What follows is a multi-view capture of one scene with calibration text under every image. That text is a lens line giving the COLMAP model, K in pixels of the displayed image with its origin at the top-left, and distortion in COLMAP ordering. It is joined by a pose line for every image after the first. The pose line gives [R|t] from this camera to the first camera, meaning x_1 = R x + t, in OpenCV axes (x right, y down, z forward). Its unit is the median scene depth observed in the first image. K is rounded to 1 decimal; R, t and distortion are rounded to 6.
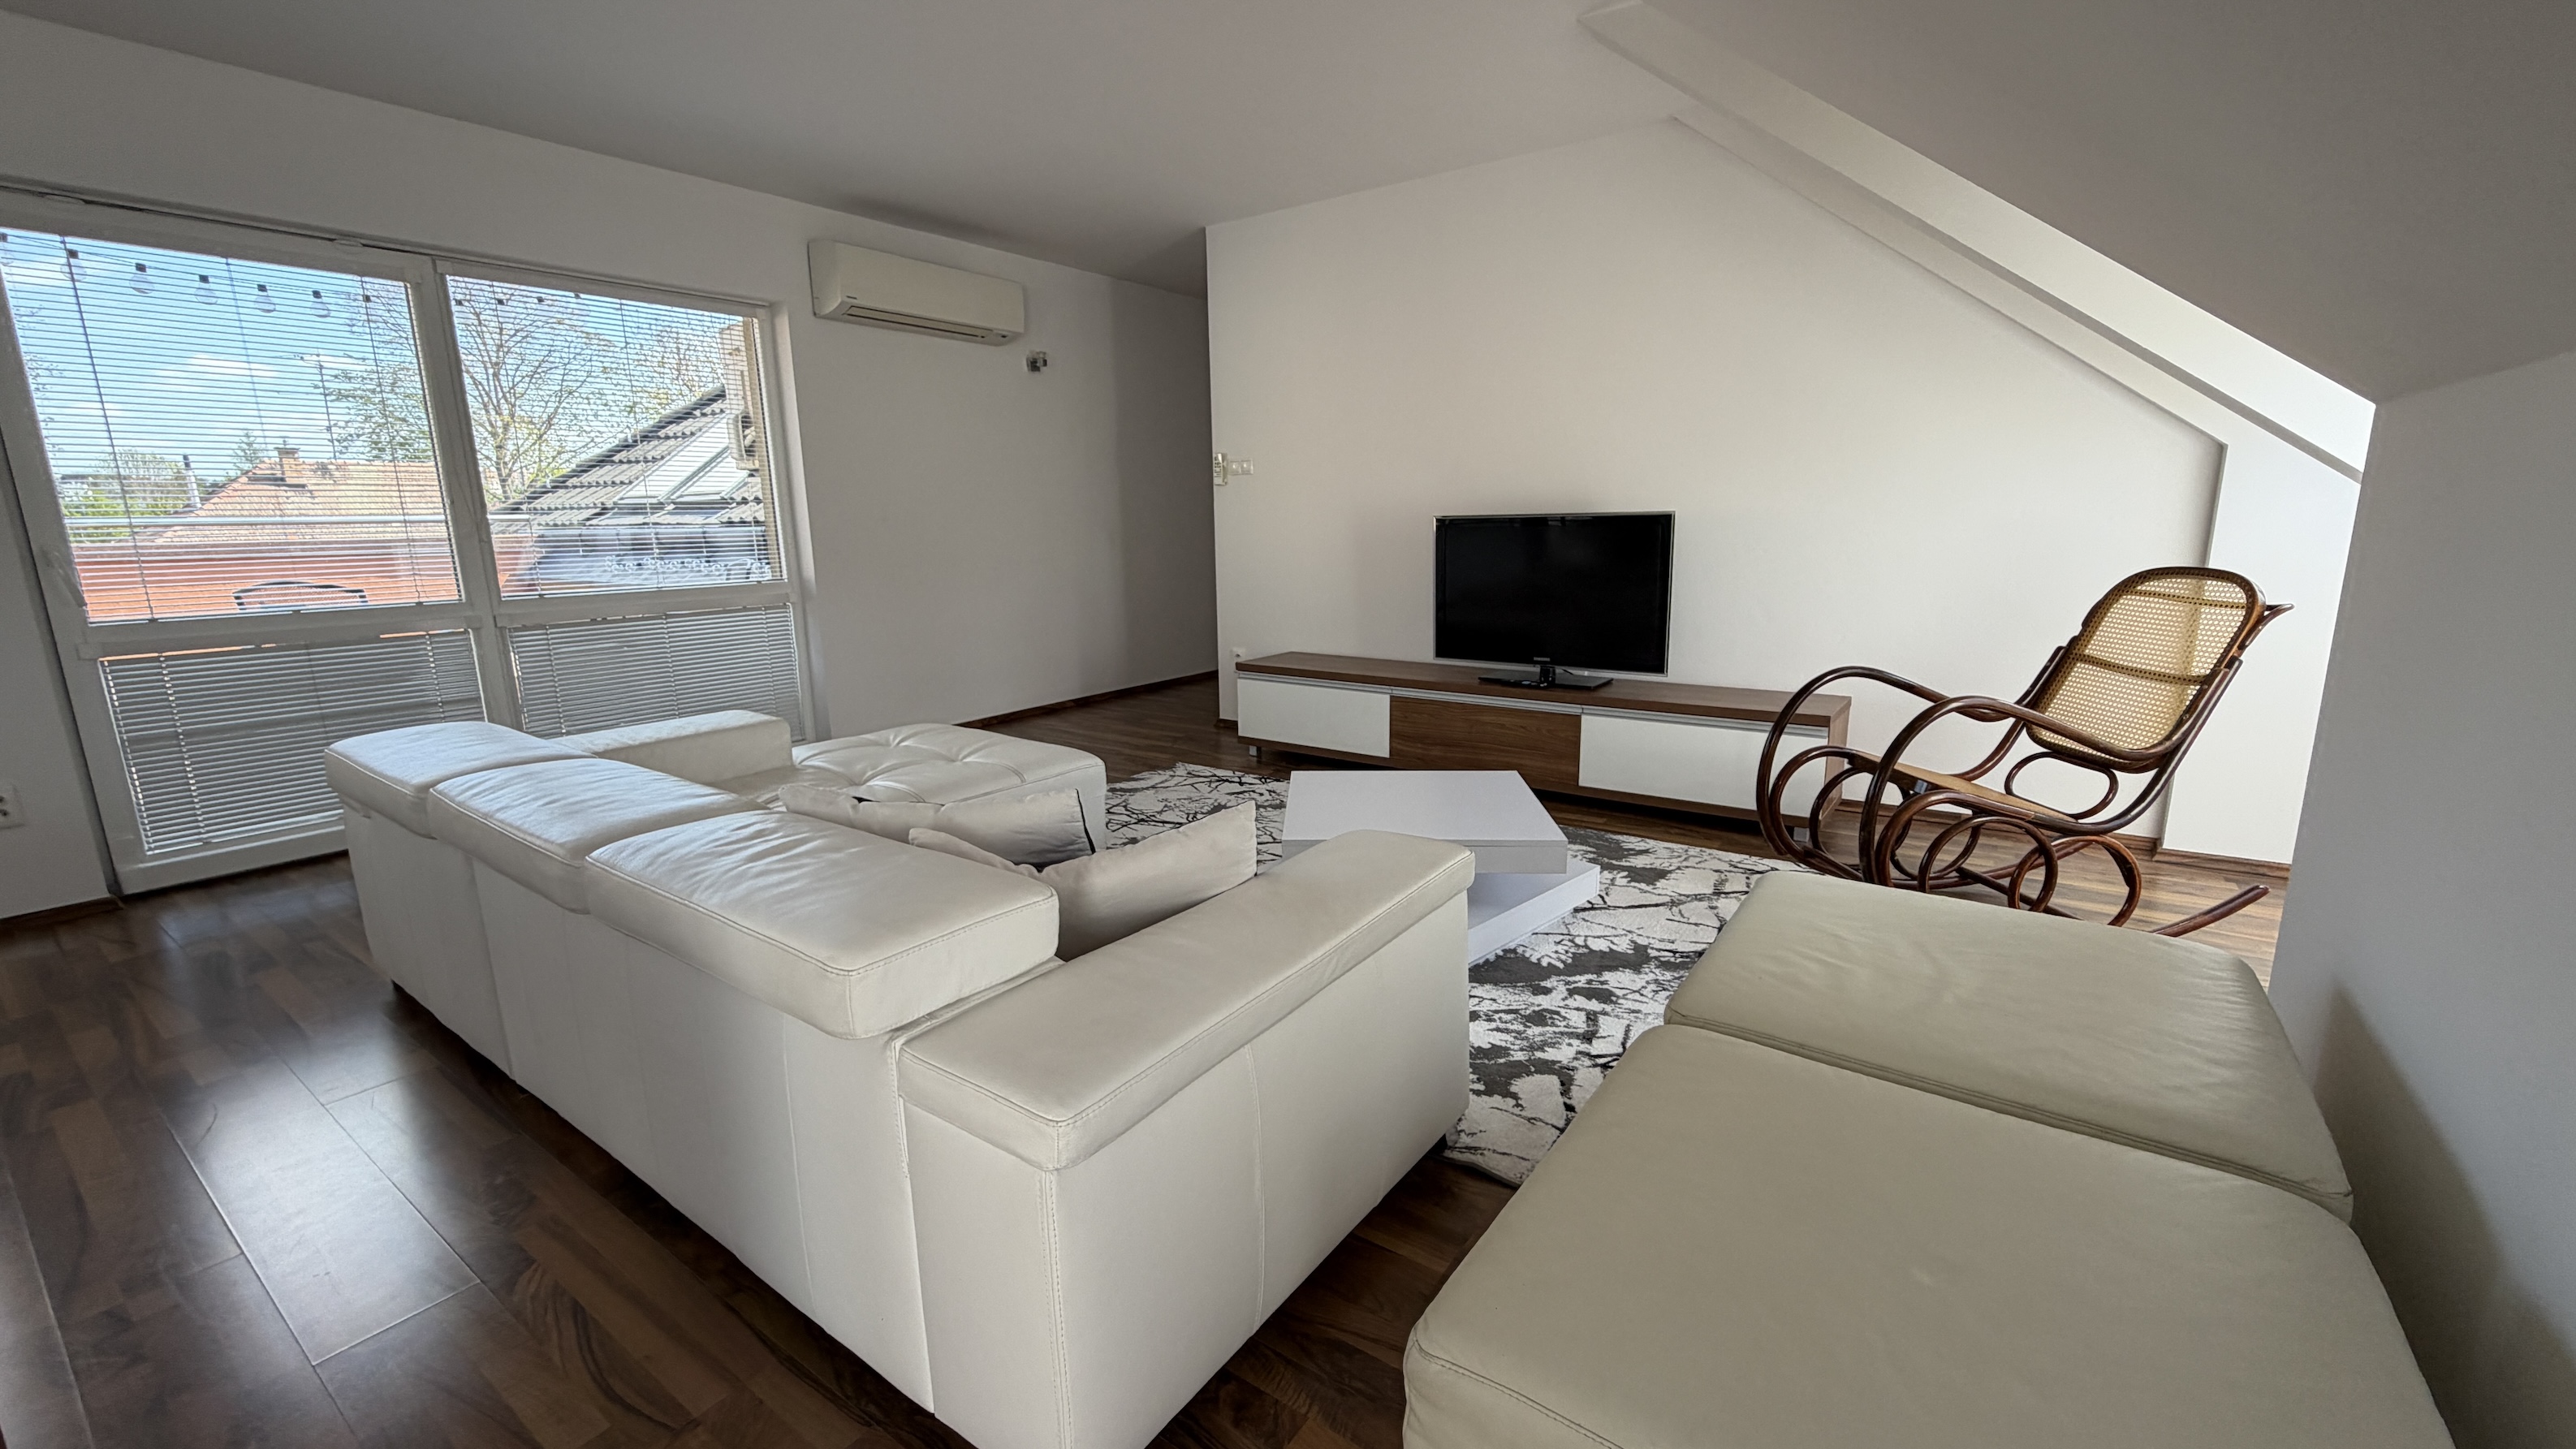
lens RADIAL K [[1022.3, 0, 1280.3], [0, 1022.3, 726.2], [0, 0, 1]] dist [0.002756, 0.000291]
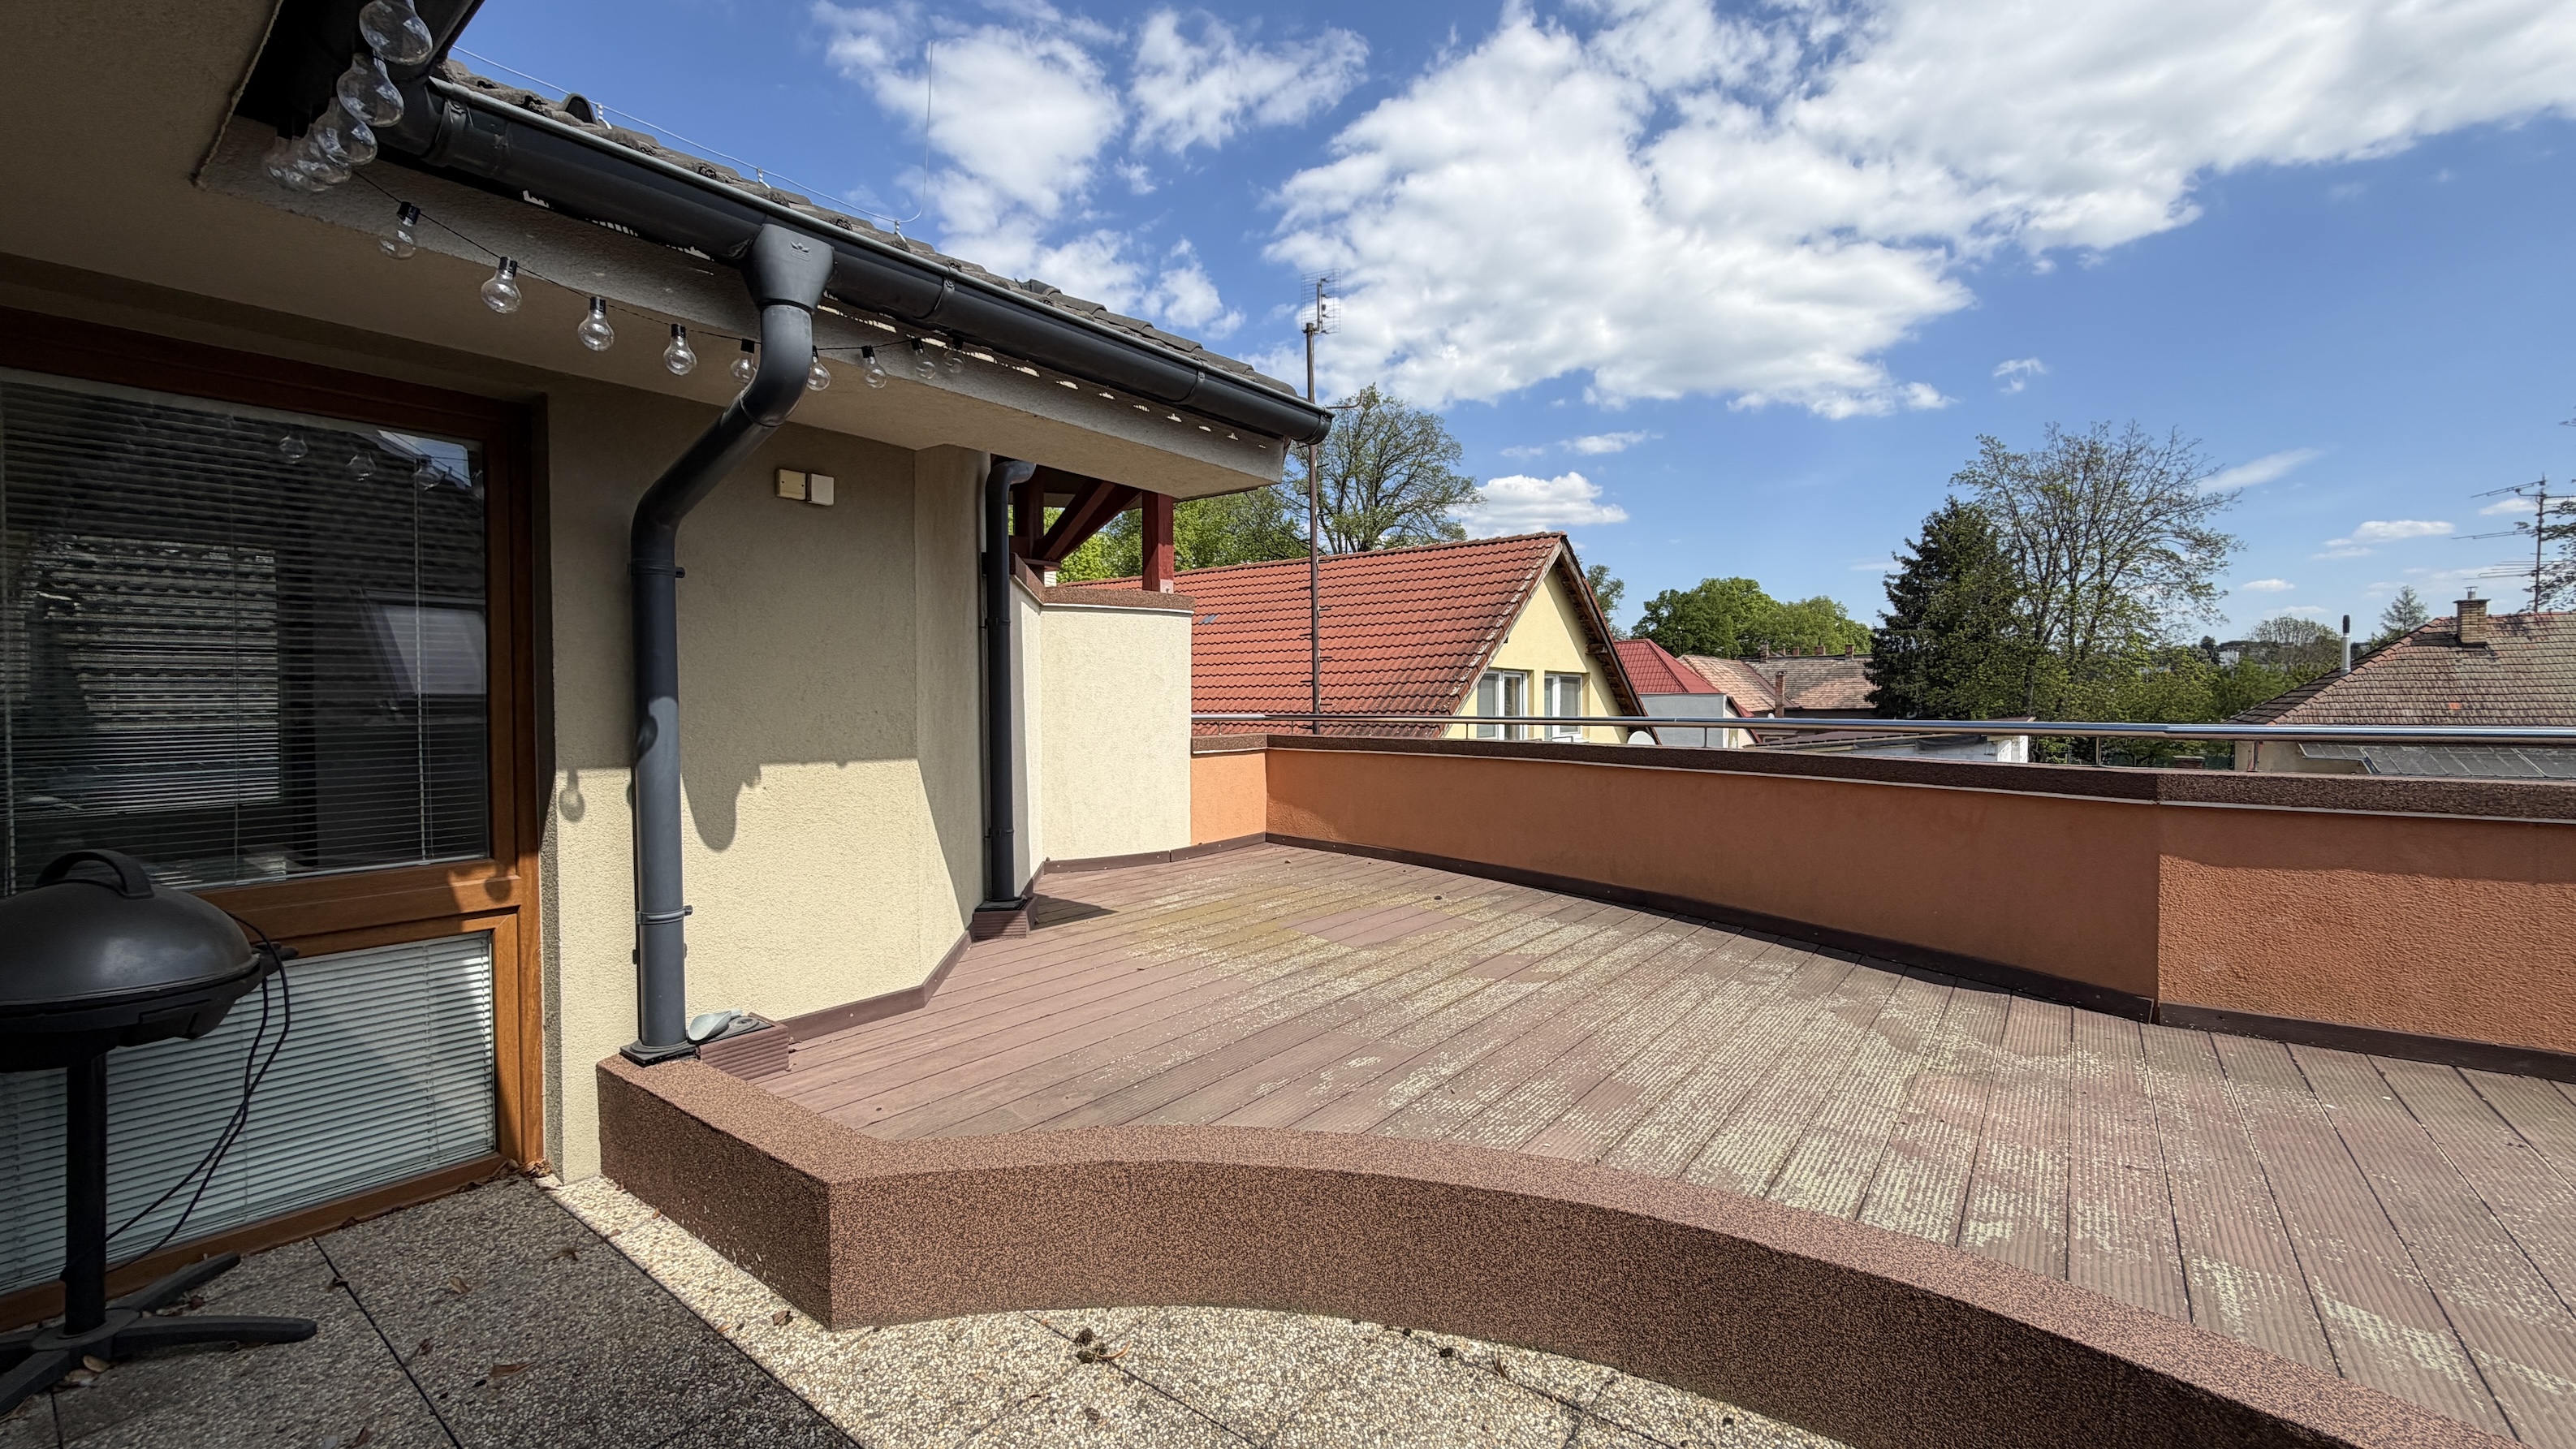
lens RADIAL K [[1022.3, 0, 1283.9], [0, 1022.3, 718.3], [0, 0, 1]] dist [0.002756, 0.000291]
pose [[-0.031810, 0.040143, -0.998687, -0.116037], [-0.197965, 0.979145, 0.045663, -0.028649], [0.979693, 0.199158, -0.023200, 0.107837]]
